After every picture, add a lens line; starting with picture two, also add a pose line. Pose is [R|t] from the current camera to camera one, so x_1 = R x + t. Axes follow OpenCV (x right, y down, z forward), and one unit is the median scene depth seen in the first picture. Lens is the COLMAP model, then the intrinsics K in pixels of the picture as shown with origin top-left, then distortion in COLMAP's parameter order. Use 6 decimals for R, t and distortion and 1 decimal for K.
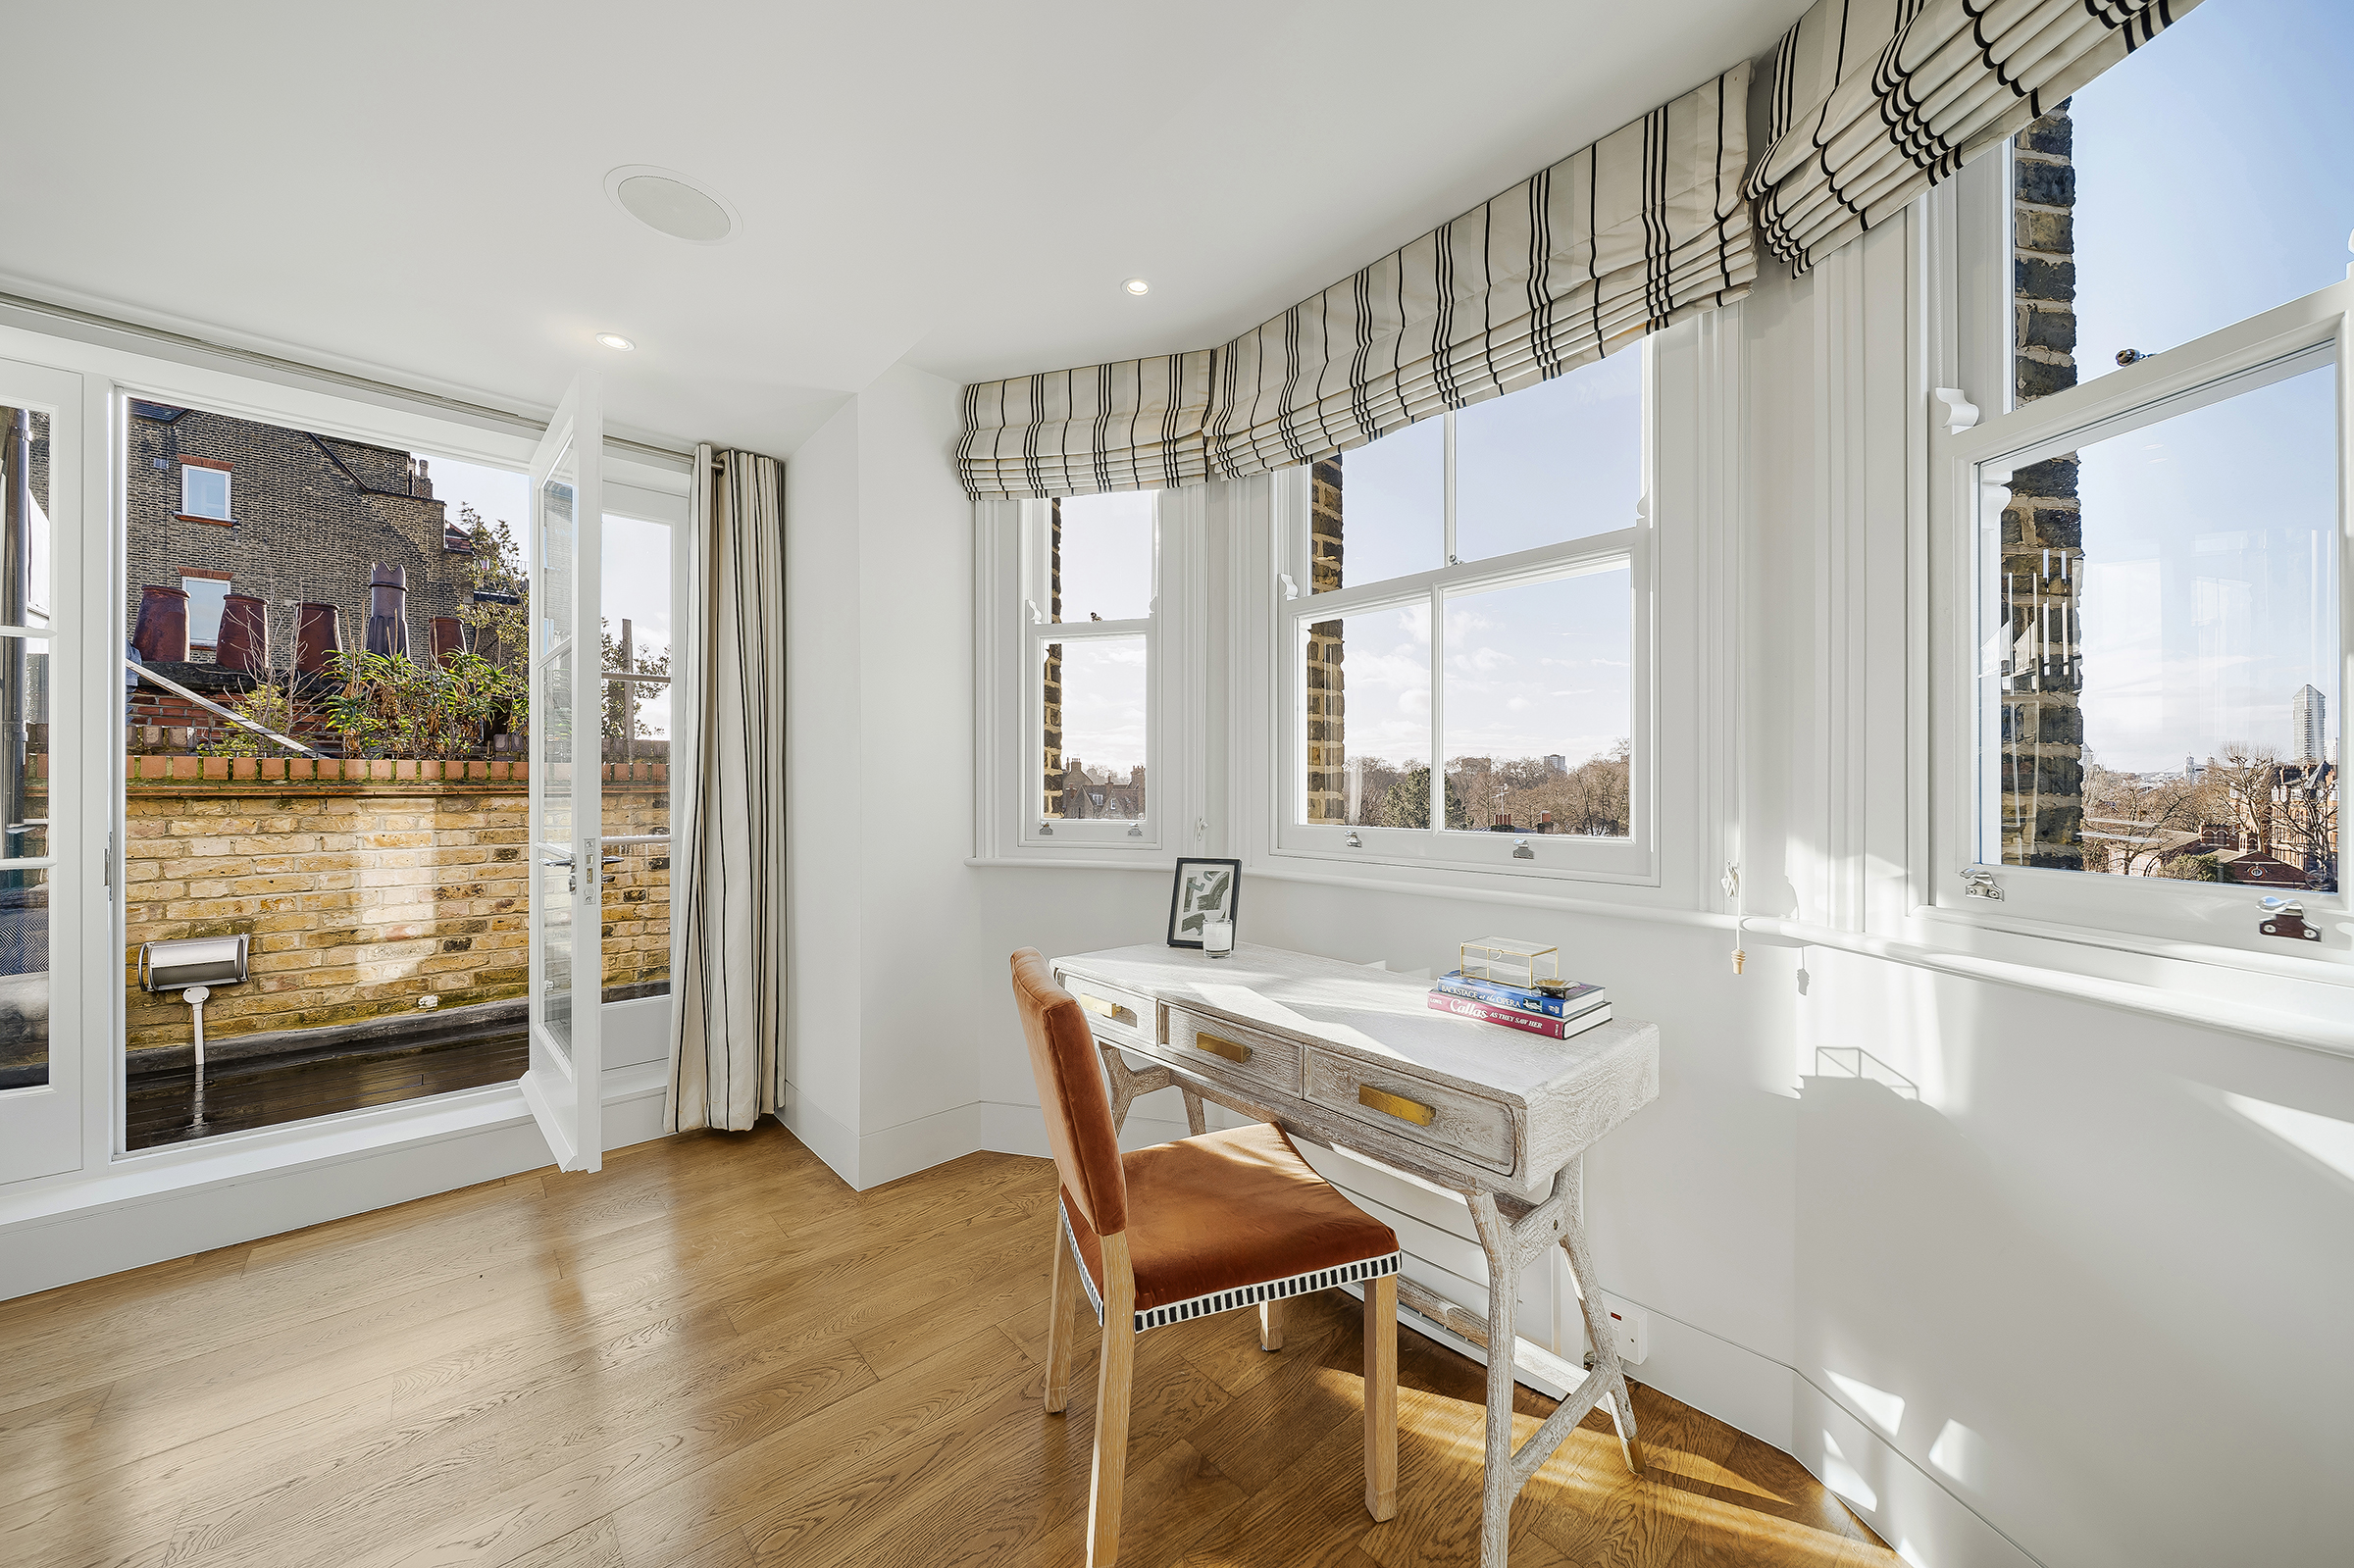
lens RADIAL K [[848.3, 0, 1183.5], [0, 848.3, 790.2], [0, 0, 1]] dist [-0.000907, -0.000028]
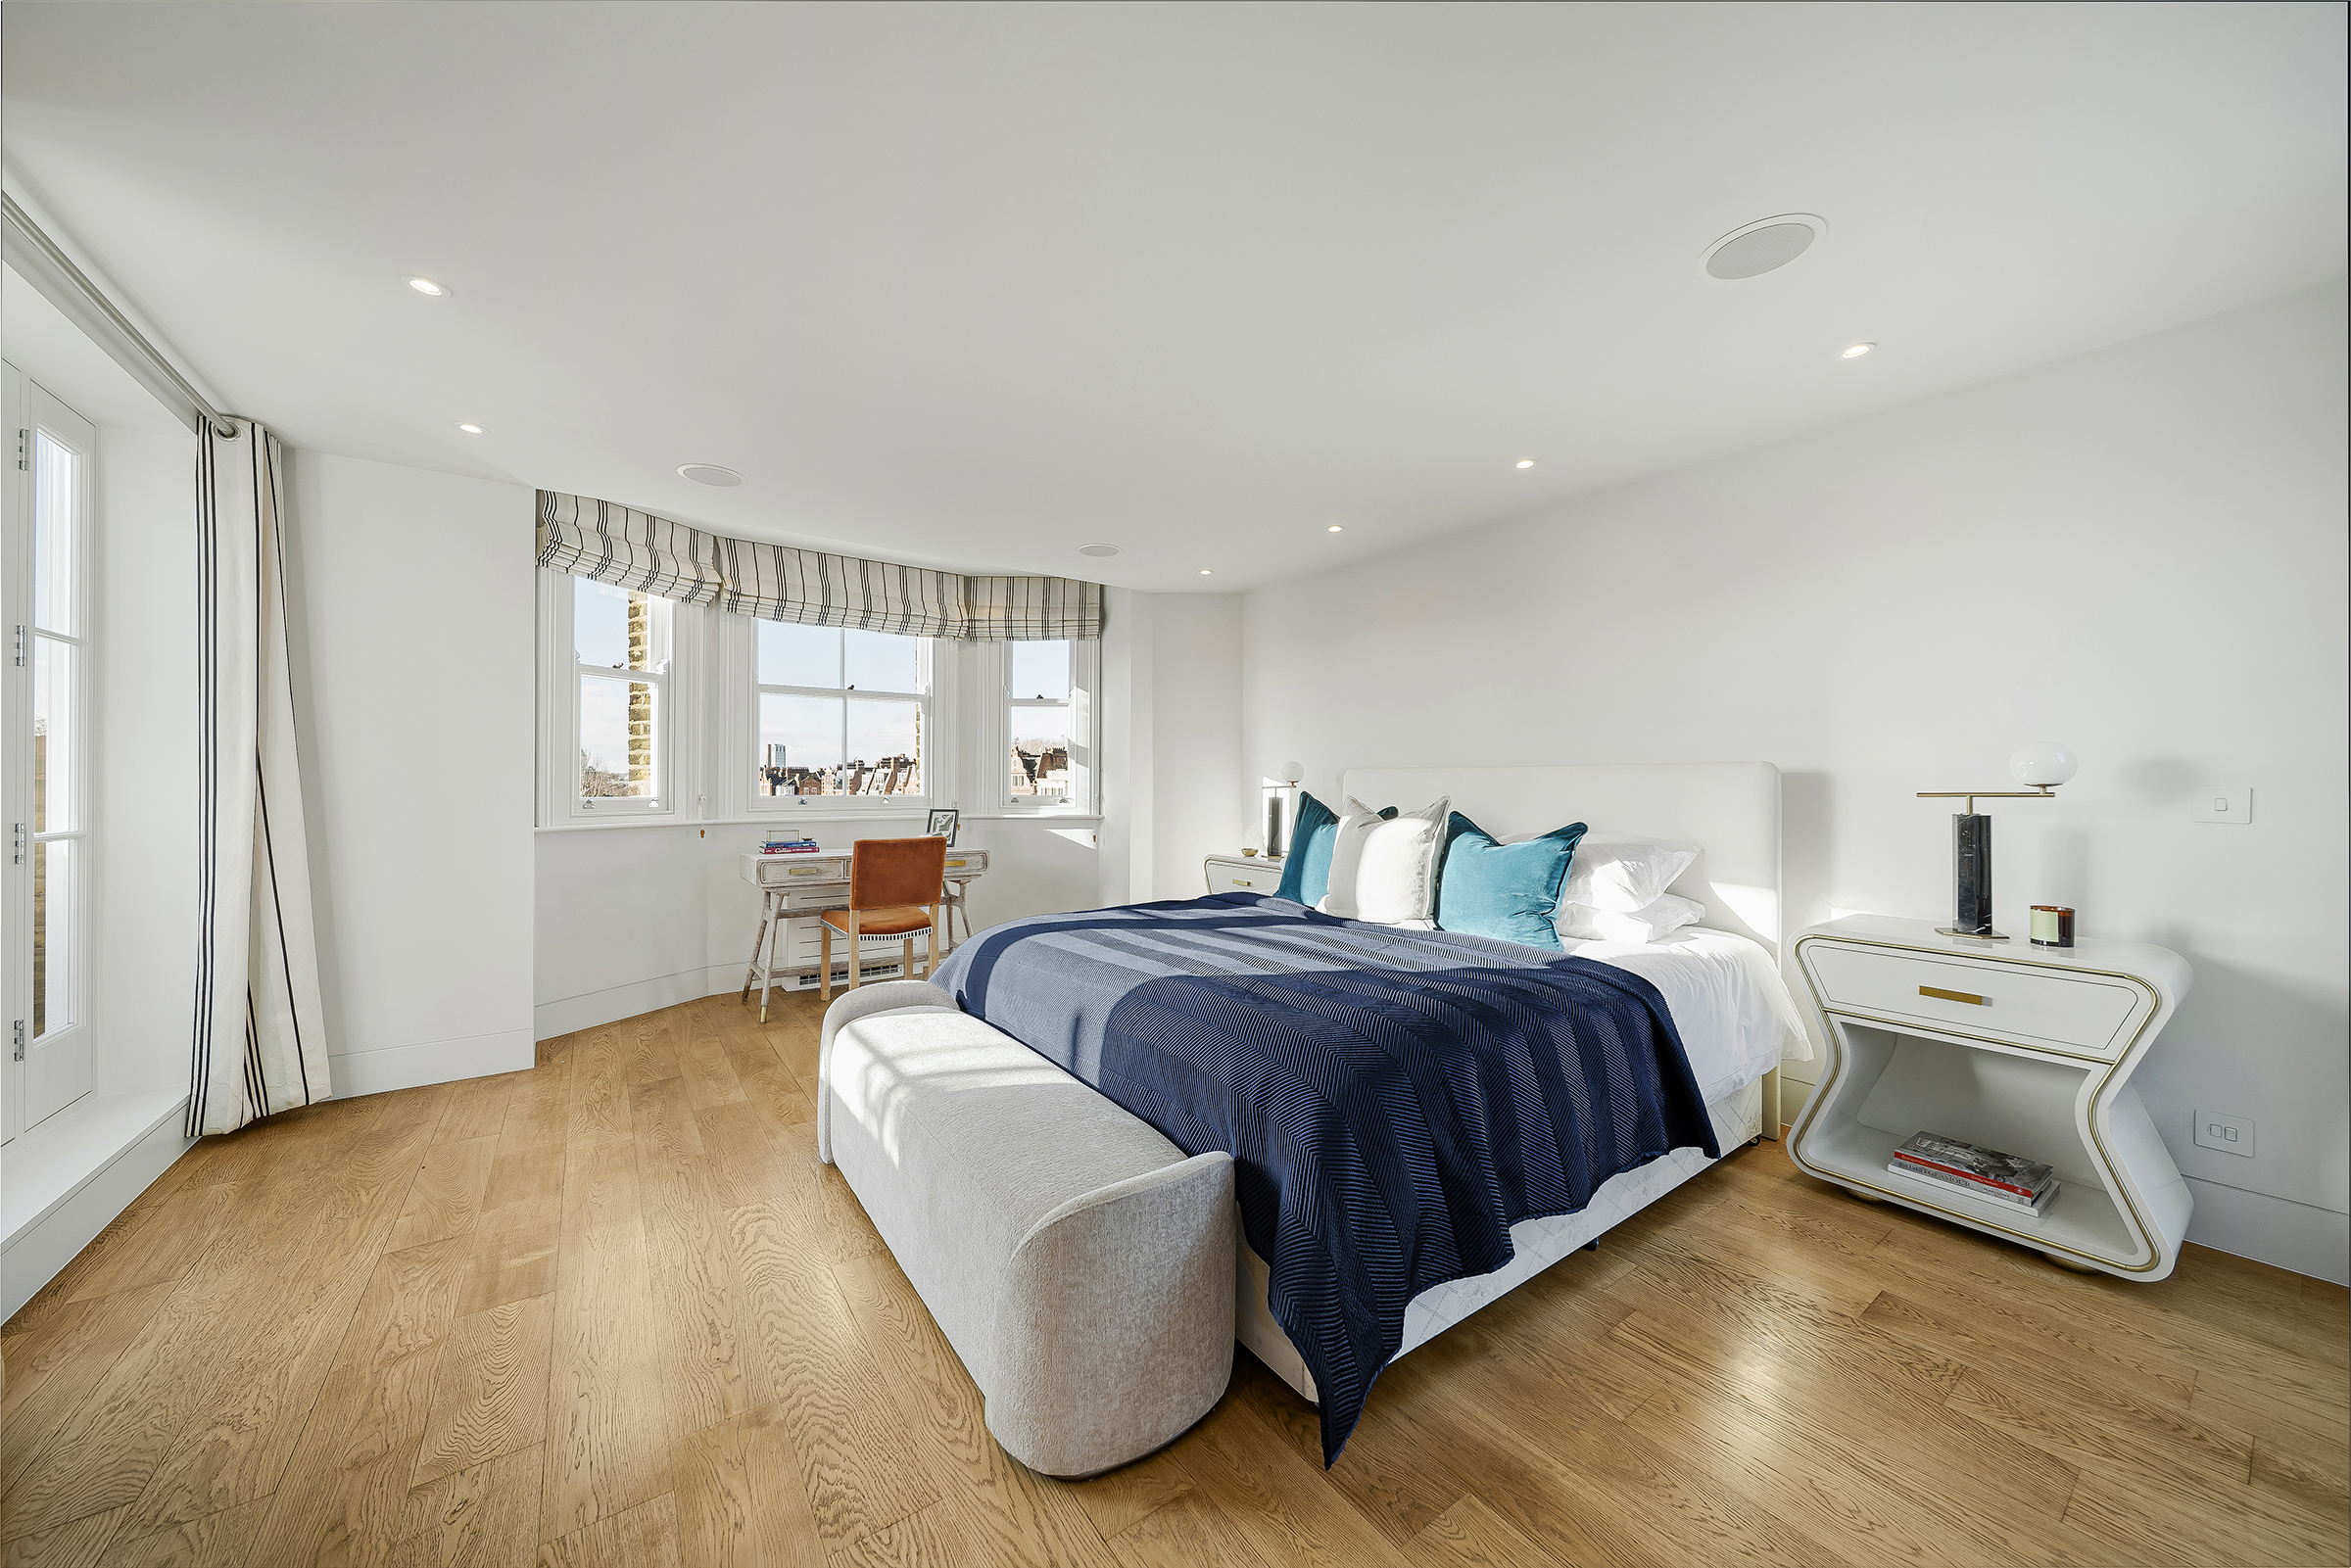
lens RADIAL K [[847.2, 0, 1182.8], [0, 847.2, 773.0], [0, 0, 1]] dist [-0.000907, -0.000028]
pose [[0.118535, -0.005298, 0.992936, -2.041898], [-0.008050, 0.999948, 0.006296, -0.034721], [-0.992917, -0.008739, 0.118486, -0.271771]]
